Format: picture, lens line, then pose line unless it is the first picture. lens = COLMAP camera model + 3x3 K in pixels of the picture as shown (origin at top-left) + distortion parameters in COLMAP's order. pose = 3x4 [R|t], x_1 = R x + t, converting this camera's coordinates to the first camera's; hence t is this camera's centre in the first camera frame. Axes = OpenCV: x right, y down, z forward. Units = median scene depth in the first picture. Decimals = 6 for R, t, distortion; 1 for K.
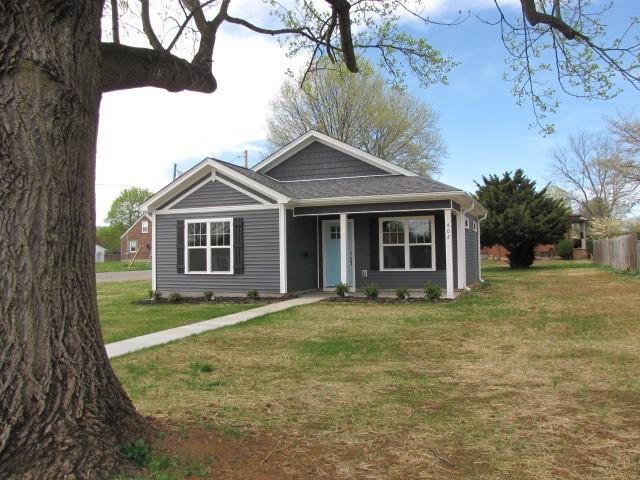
lens RADIAL K [[568.4, 0, 310.2], [0, 568.4, 236.1], [0, 0, 1]] dist [-0.141498, 0.021080]
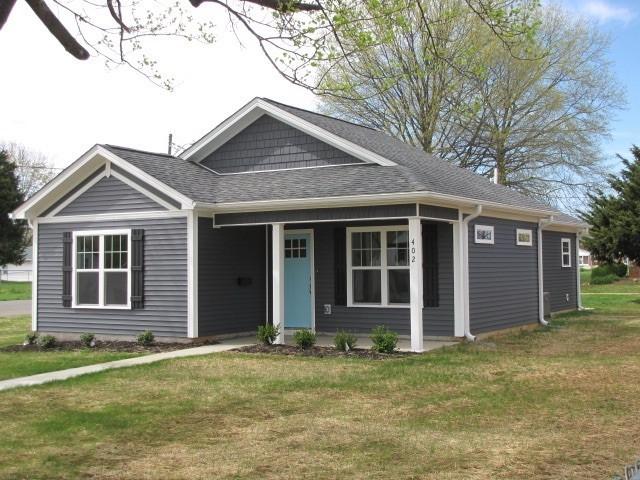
lens RADIAL K [[909.3, 0, 293.7], [0, 909.3, 237.6], [0, 0, 1]] dist [0.084523, 0.022981]
pose [[0.983572, -0.000832, -0.180512, 0.263490], [0.001149, 0.999998, 0.001650, -0.023167], [0.180510, -0.001831, 0.983571, -0.080629]]
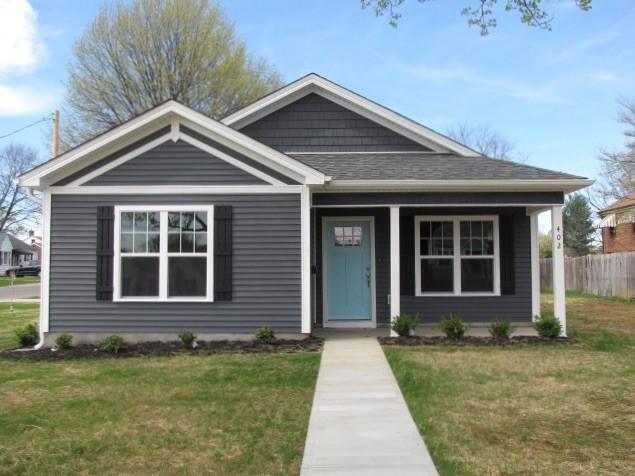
lens RADIAL K [[728.5, 0, 330.0], [0, 728.5, 237.2], [0, 0, 1]] dist [-0.014827, -0.000660]
pose [[0.930707, 0.029270, 0.364593, -0.292873], [-0.023156, 0.999509, -0.021131, 0.013452], [-0.365033, 0.011224, 0.930927, 0.247980]]
